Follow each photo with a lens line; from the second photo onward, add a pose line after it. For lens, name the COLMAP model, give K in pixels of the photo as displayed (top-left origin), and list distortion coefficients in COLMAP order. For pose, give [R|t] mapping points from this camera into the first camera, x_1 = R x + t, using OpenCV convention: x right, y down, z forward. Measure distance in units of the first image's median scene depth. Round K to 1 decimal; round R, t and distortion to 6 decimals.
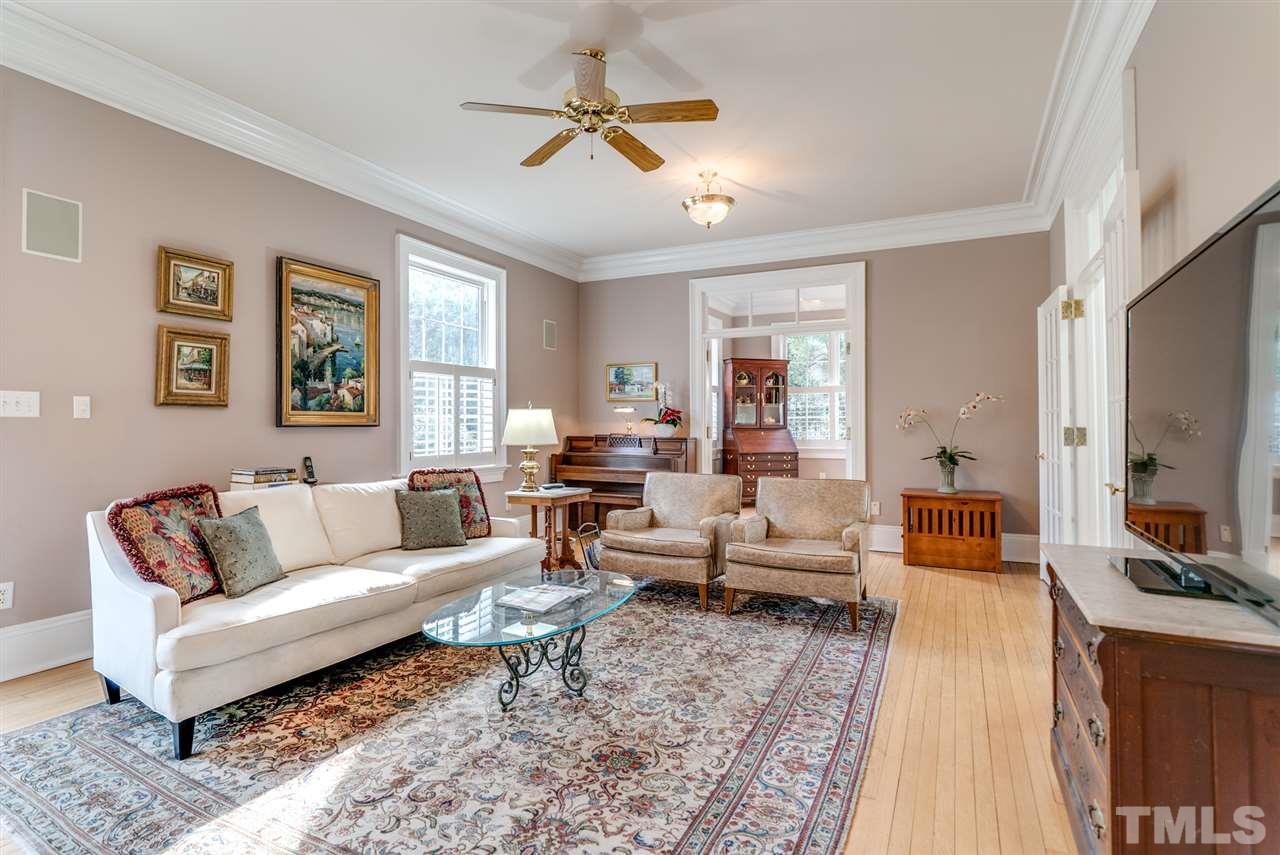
lens RADIAL K [[585.2, 0, 638.3], [0, 585.2, 418.0], [0, 0, 1]] dist [-0.001187, 0.000034]
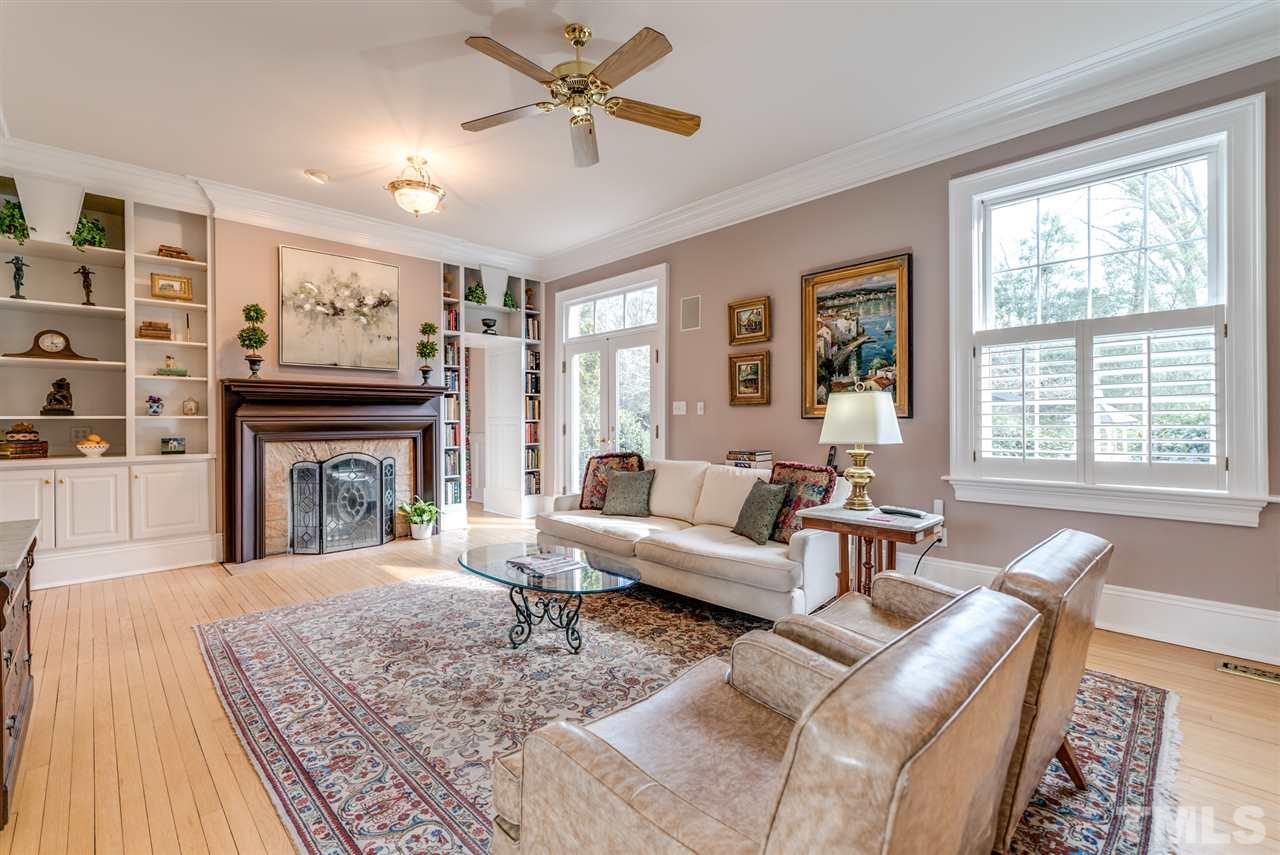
lens RADIAL K [[546.1, 0, 626.7], [0, 546.1, 422.4], [0, 0, 1]] dist [-0.005467, -0.001362]
pose [[-0.289292, 0.004117, -0.957232, 0.629747], [0.016073, 0.999871, -0.000557, 0.019396], [0.957106, -0.015547, -0.289321, 1.100853]]
